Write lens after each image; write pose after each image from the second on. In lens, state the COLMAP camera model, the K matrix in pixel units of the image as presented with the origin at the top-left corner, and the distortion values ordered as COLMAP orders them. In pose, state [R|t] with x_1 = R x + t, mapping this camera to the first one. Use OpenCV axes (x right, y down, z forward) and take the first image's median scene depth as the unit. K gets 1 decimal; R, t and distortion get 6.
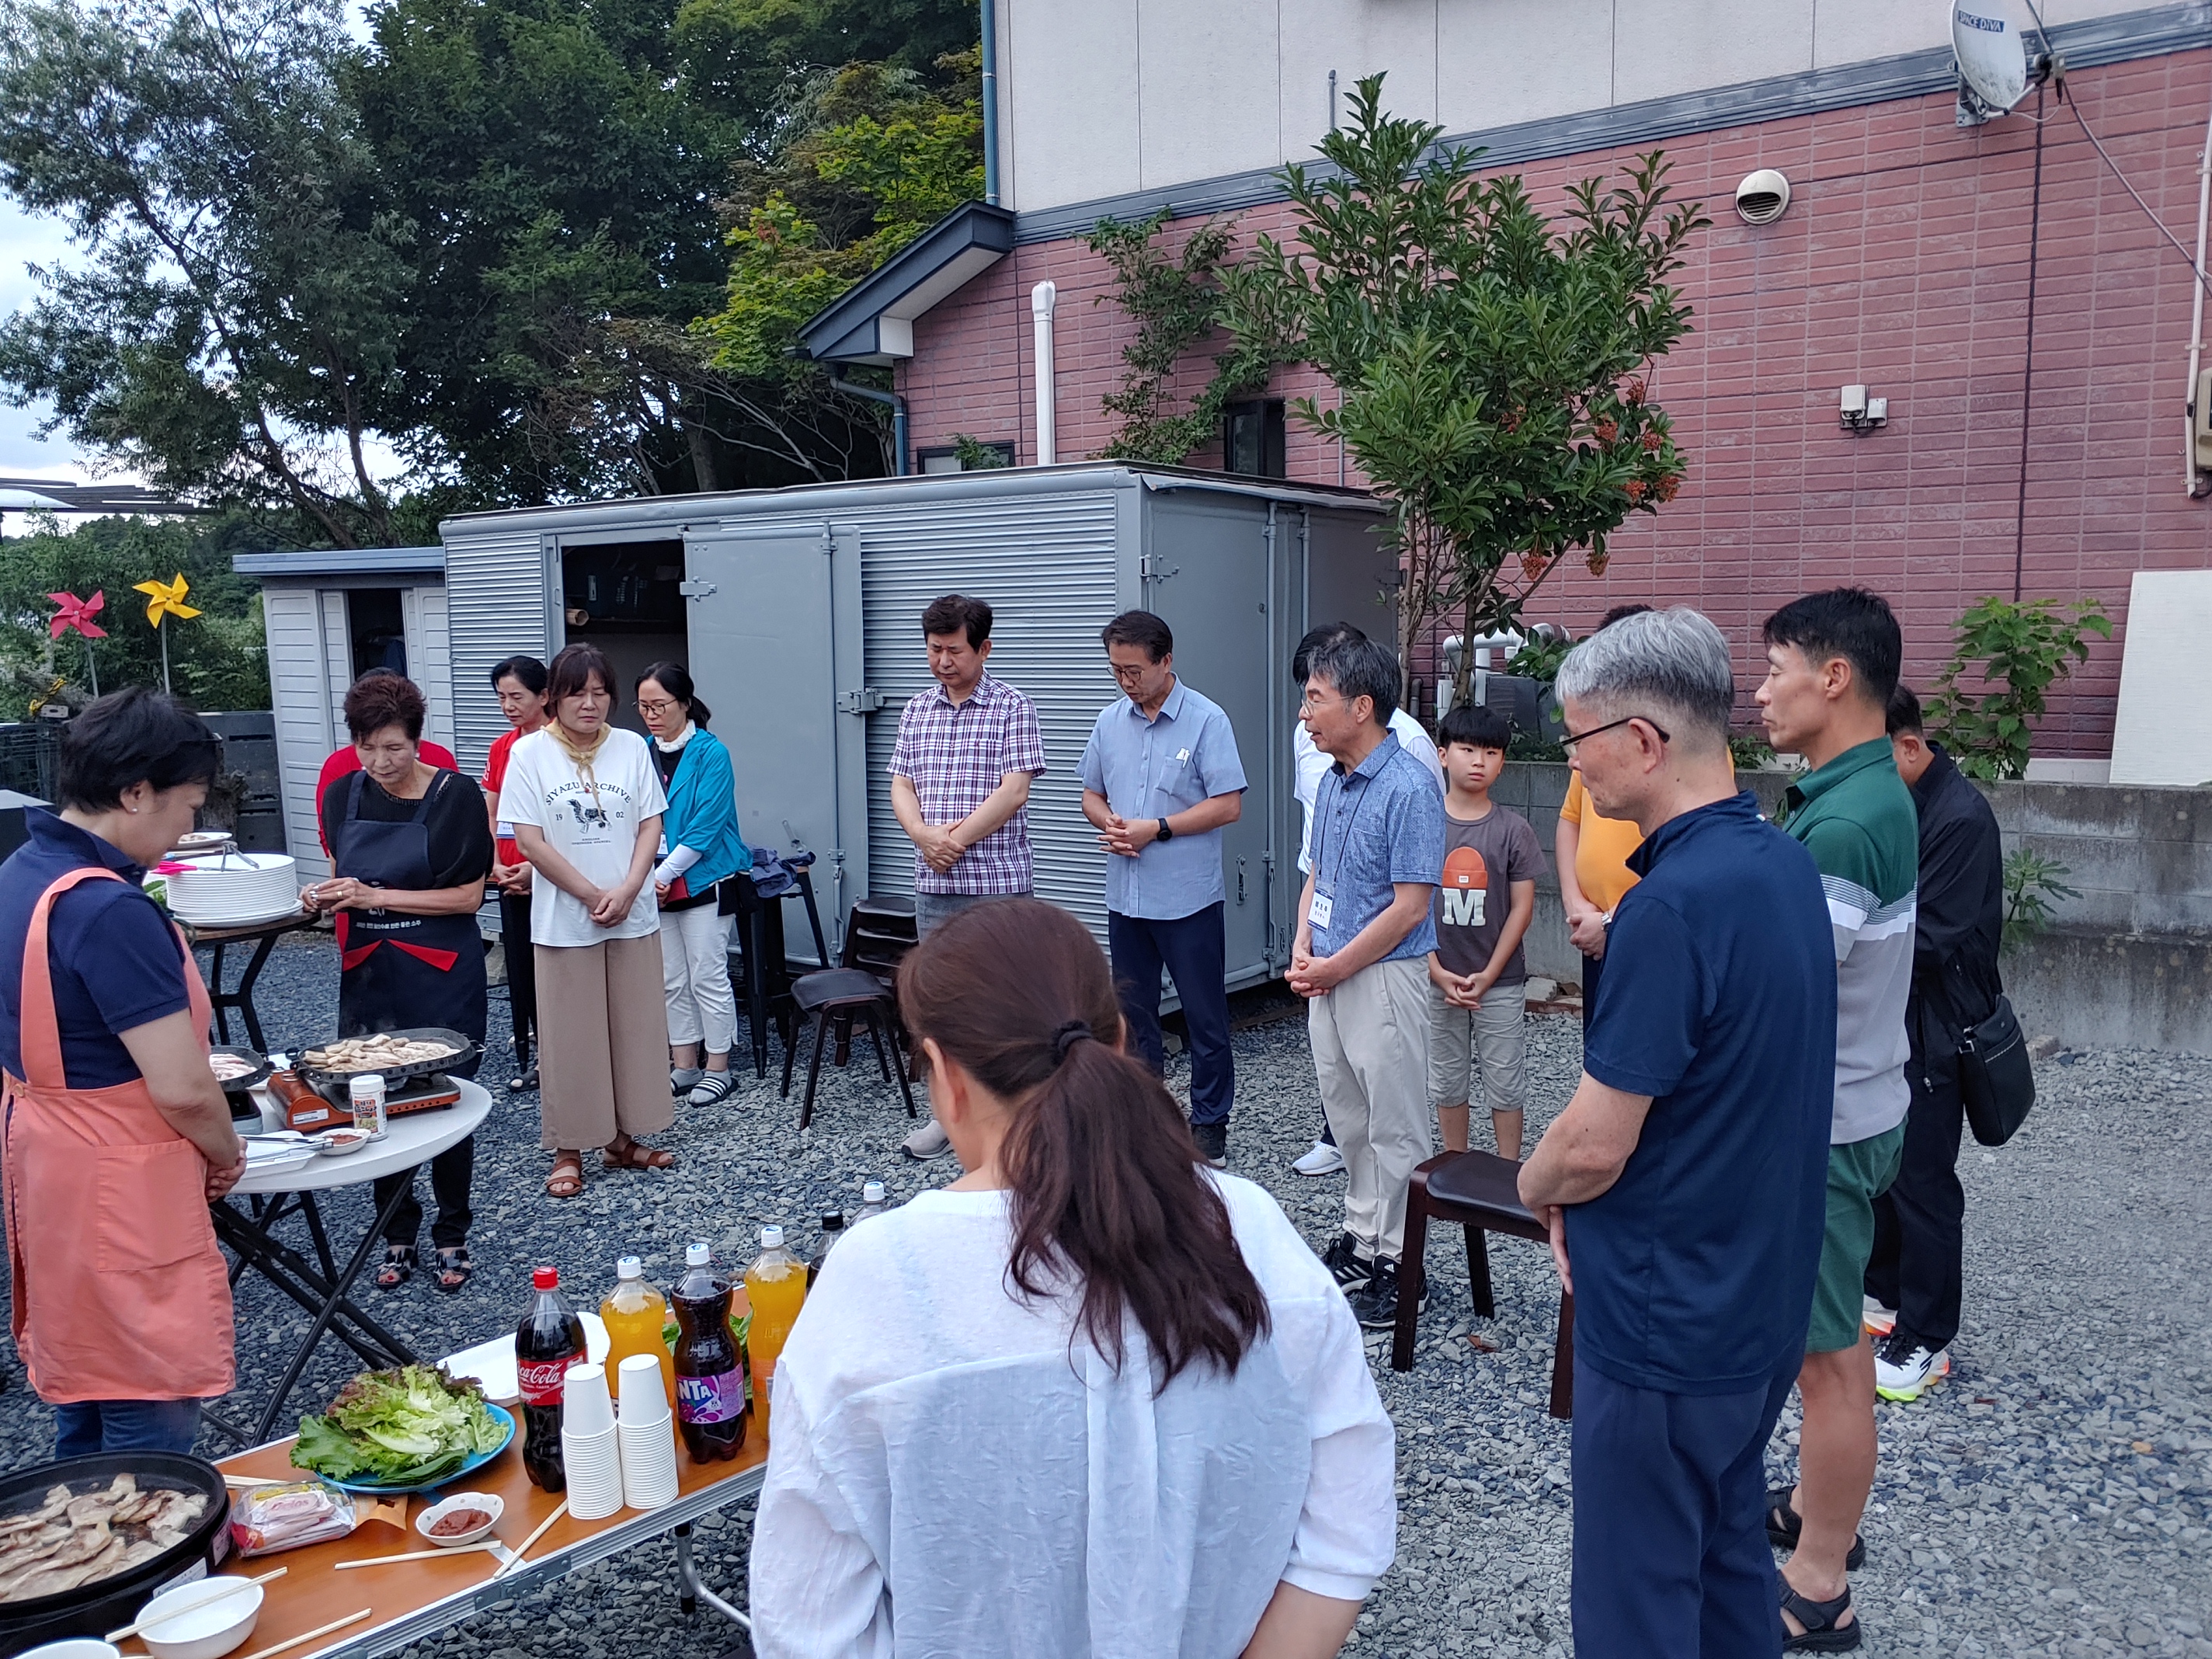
lens RADIAL K [[1820.6, 0, 1106.0], [0, 1820.6, 829.5], [0, 0, 1]] dist [0.012174, -0.096669]
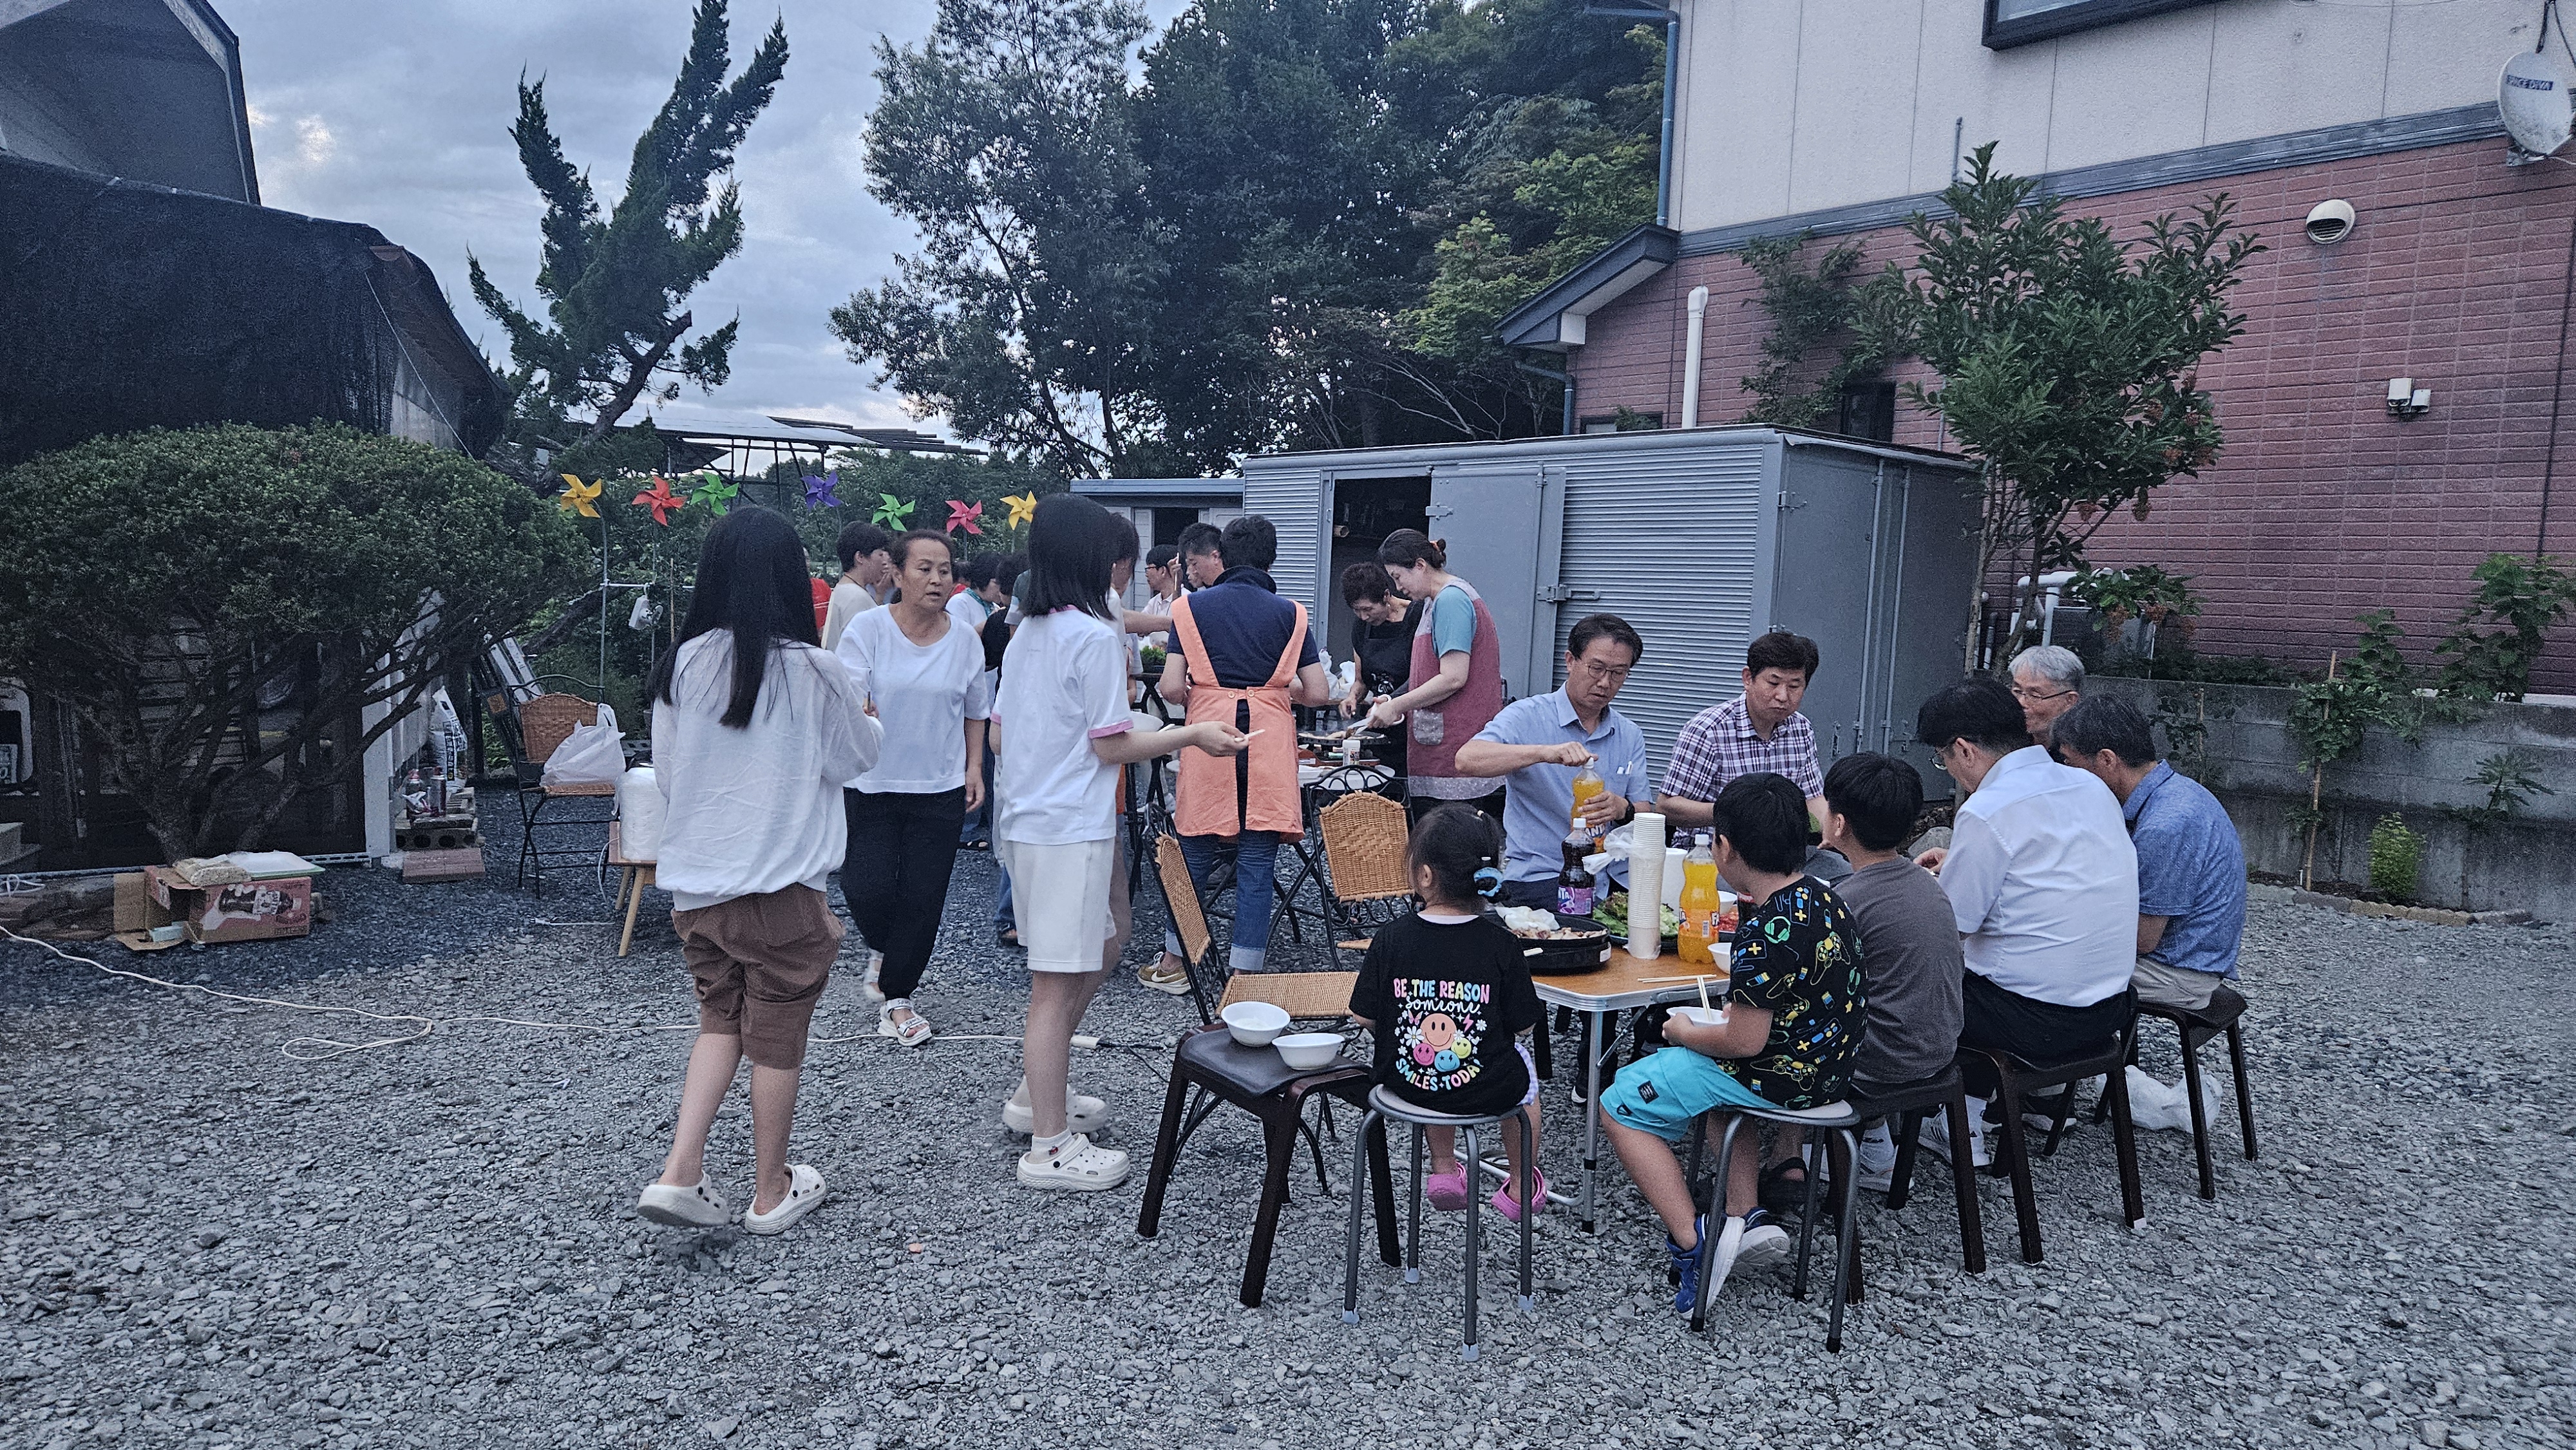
lens RADIAL K [[1627.4, 0, 1288.0], [0, 1627.4, 725.0], [0, 0, 1]] dist [0.106879, -0.114740]
pose [[0.968756, 0.072633, -0.237143, -0.024501], [-0.077875, 0.996881, -0.012802, 0.054592], [0.235473, 0.030870, 0.971390, -0.234404]]
